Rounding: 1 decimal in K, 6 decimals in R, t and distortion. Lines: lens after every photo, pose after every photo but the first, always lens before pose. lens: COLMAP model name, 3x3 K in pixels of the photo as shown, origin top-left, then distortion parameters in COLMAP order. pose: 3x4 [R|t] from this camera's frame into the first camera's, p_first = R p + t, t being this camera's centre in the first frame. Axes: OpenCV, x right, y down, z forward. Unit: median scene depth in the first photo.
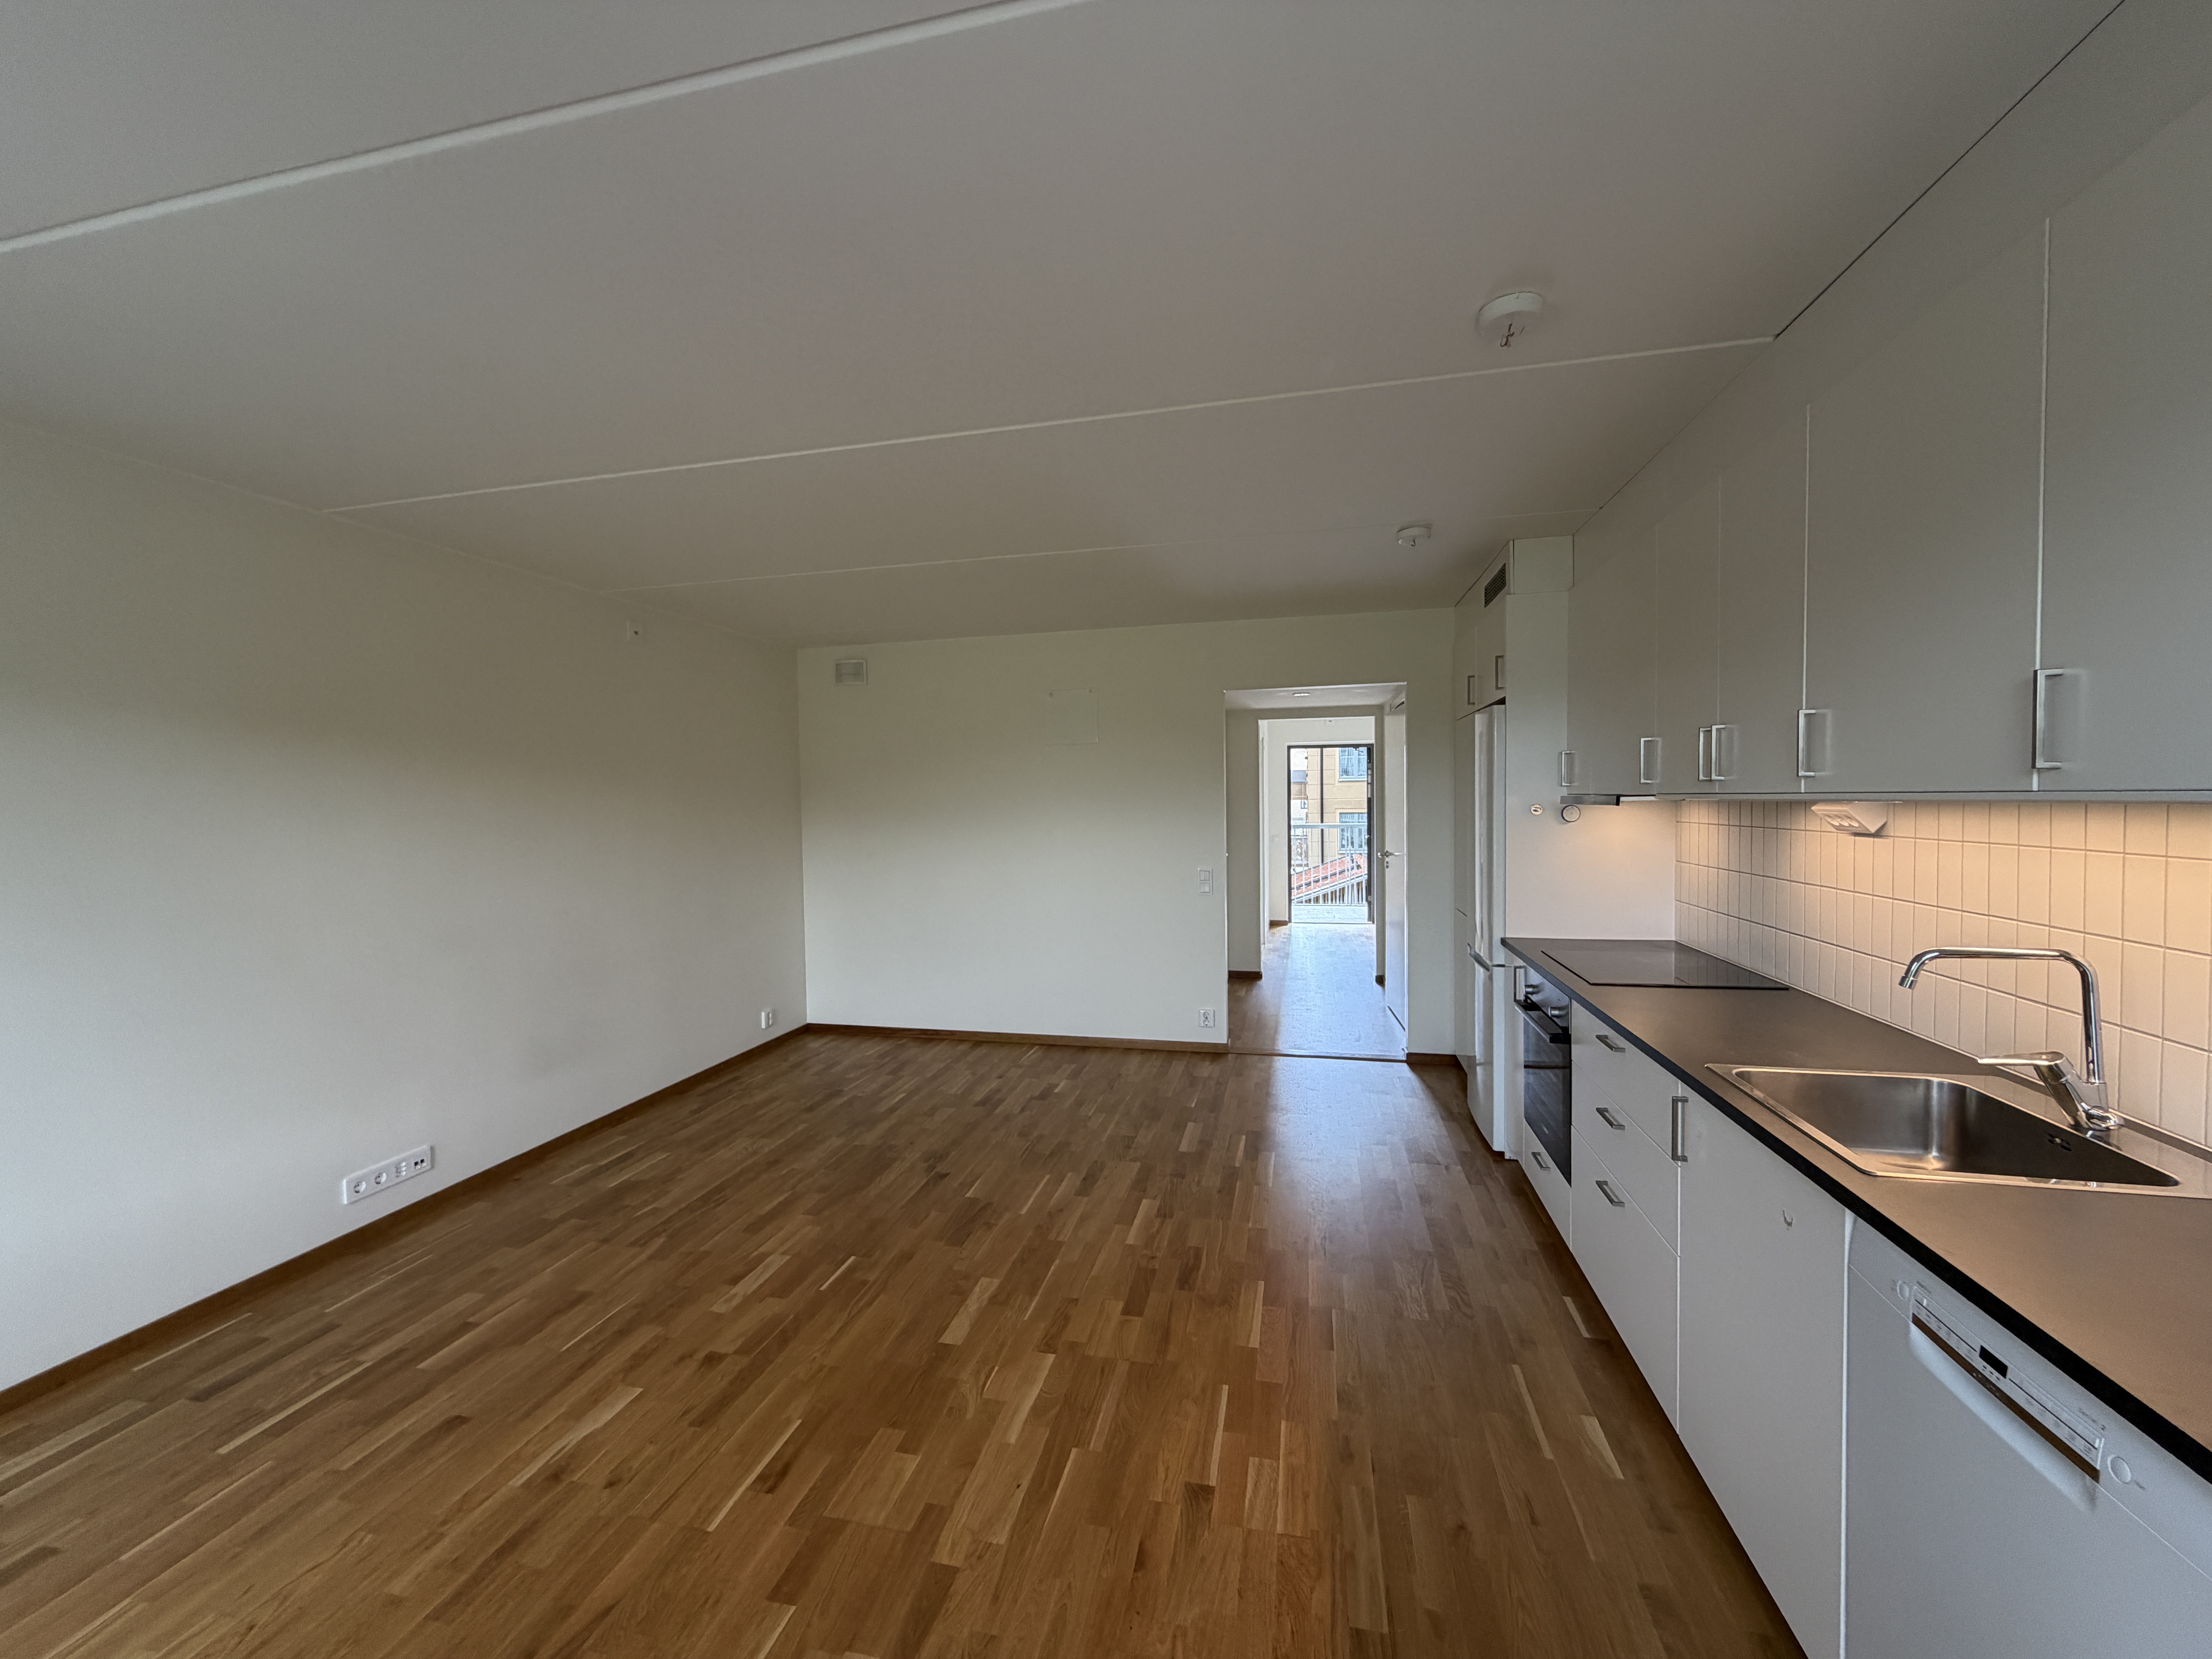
lens RADIAL K [[880.9, 0, 1107.5], [0, 880.9, 825.6], [0, 0, 1]] dist [0.009452, 0.000039]
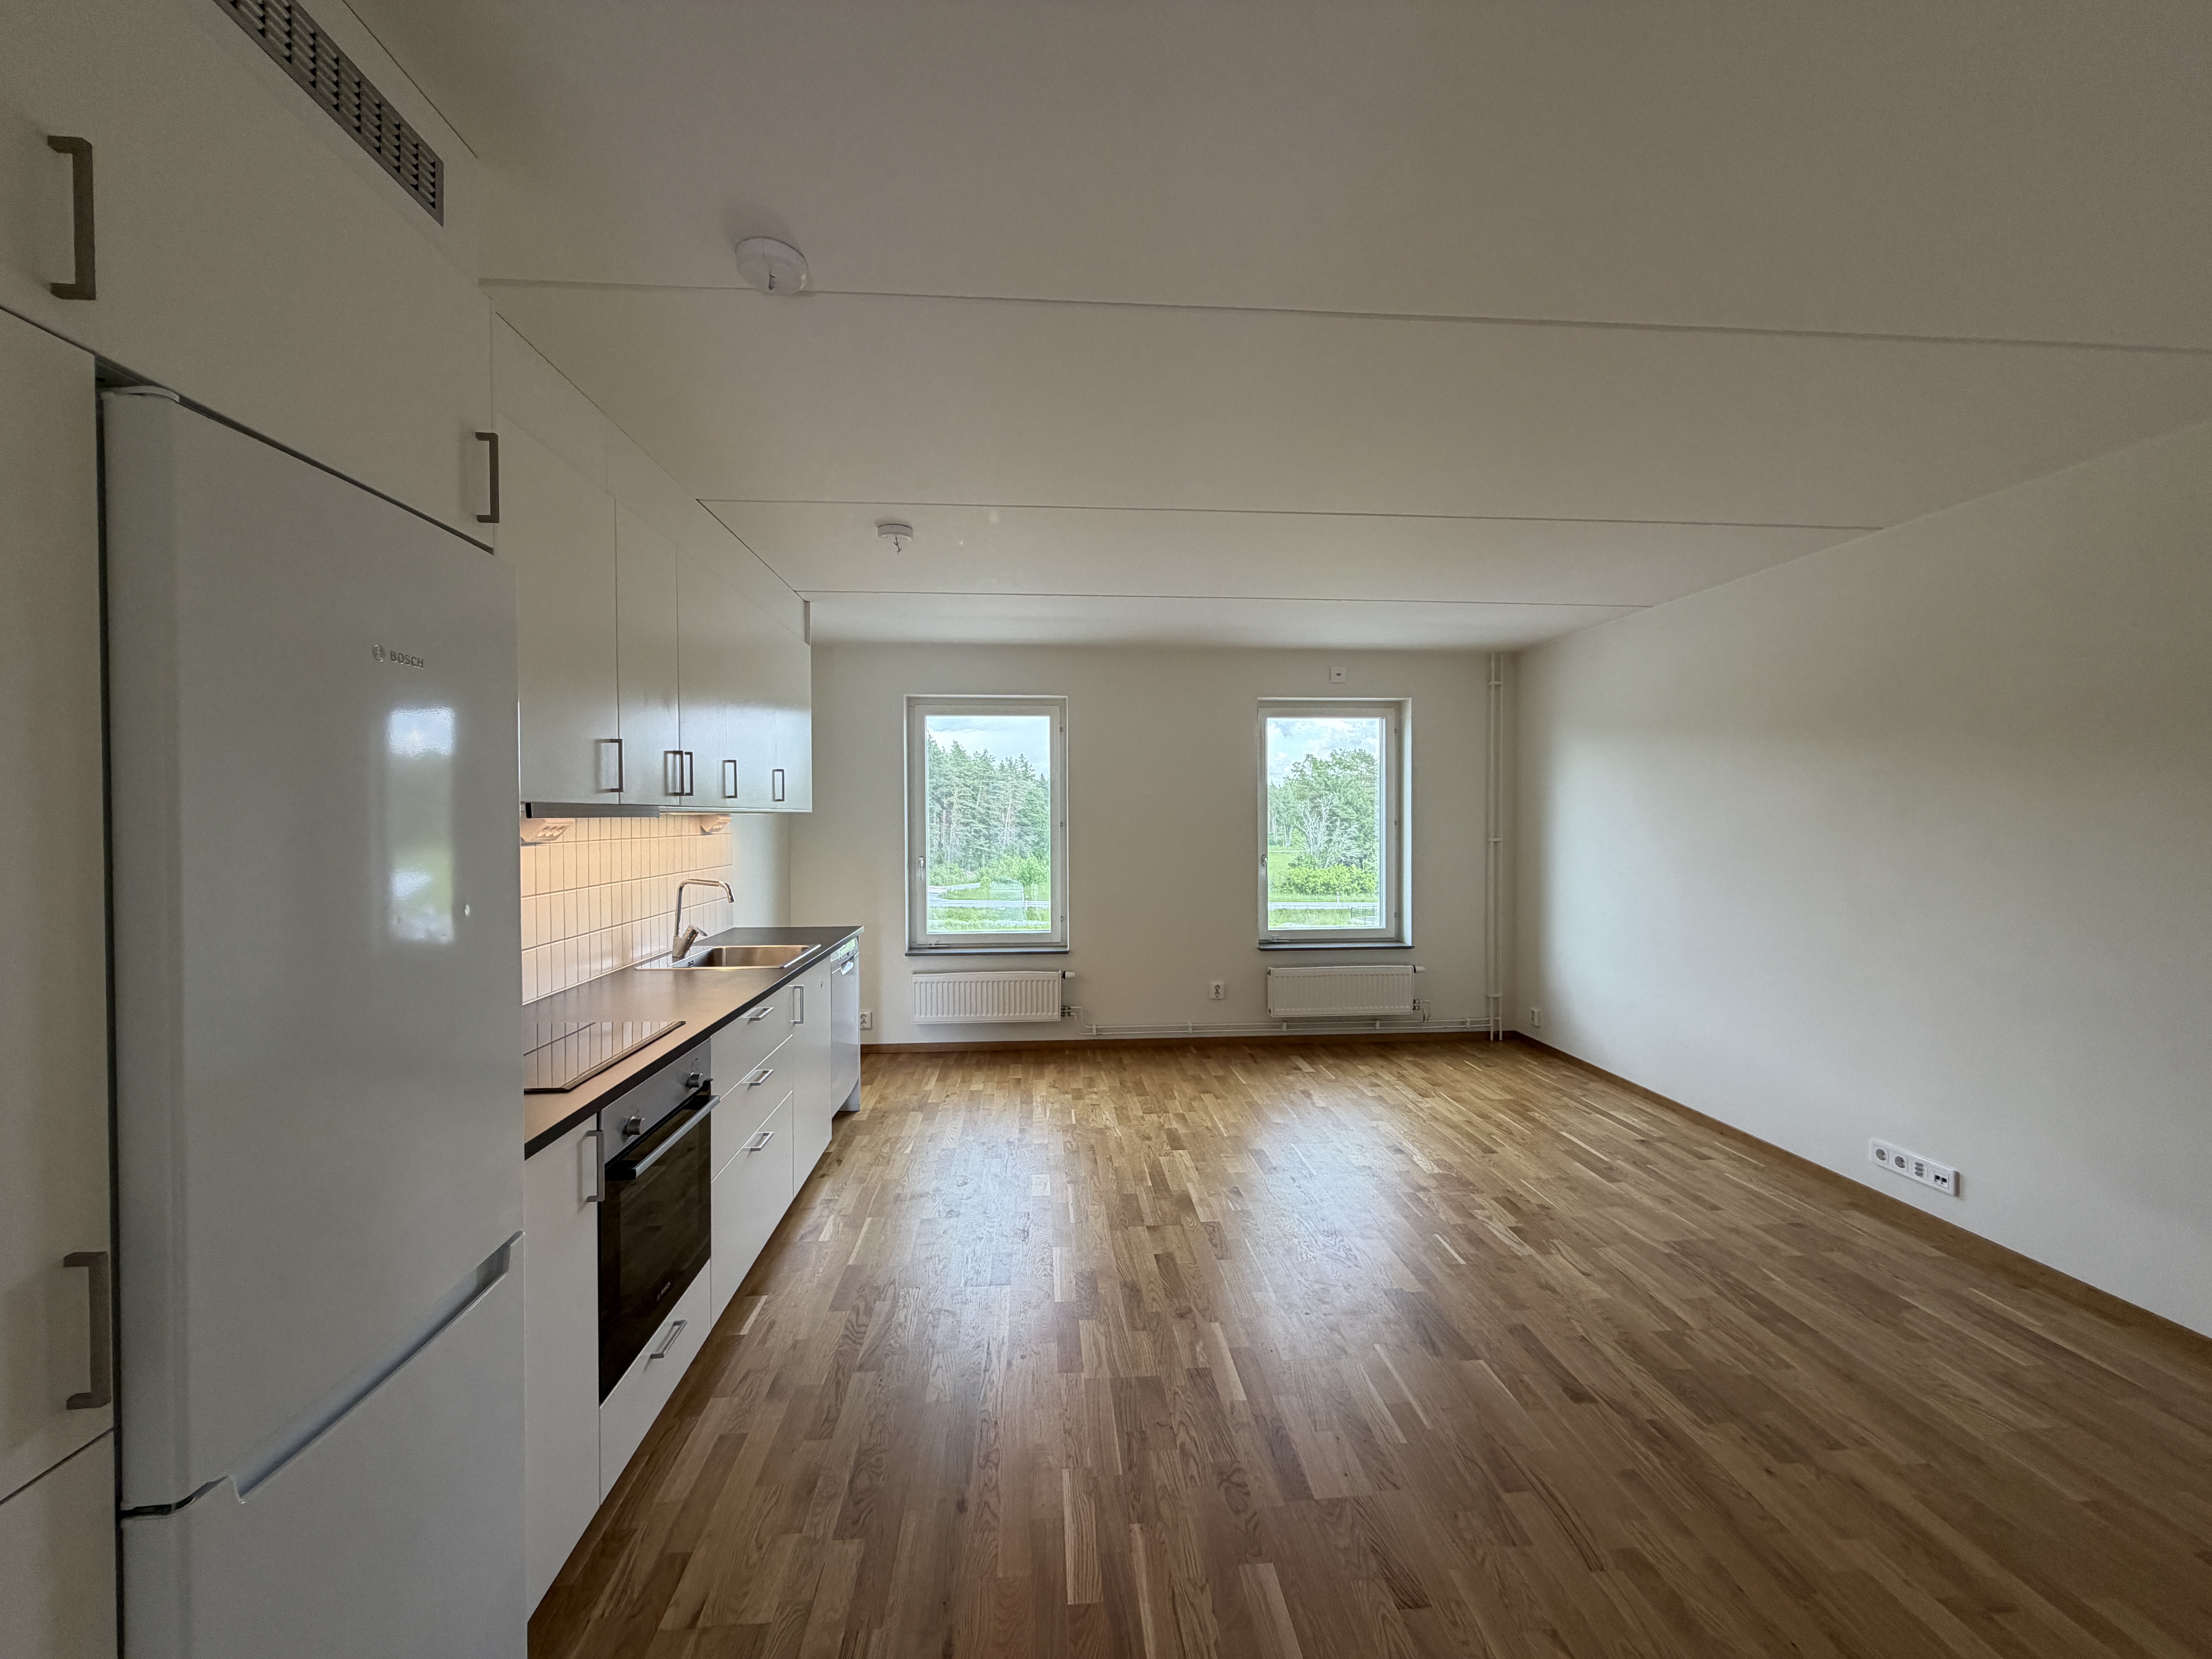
lens RADIAL K [[880.9, 0, 1107.2], [0, 880.9, 827.6], [0, 0, 1]] dist [0.009452, 0.000039]
pose [[-0.953643, 0.019262, -0.300323, 0.396802], [0.005566, 0.998908, 0.046394, -0.047103], [0.300889, 0.042572, -0.952708, 1.882745]]
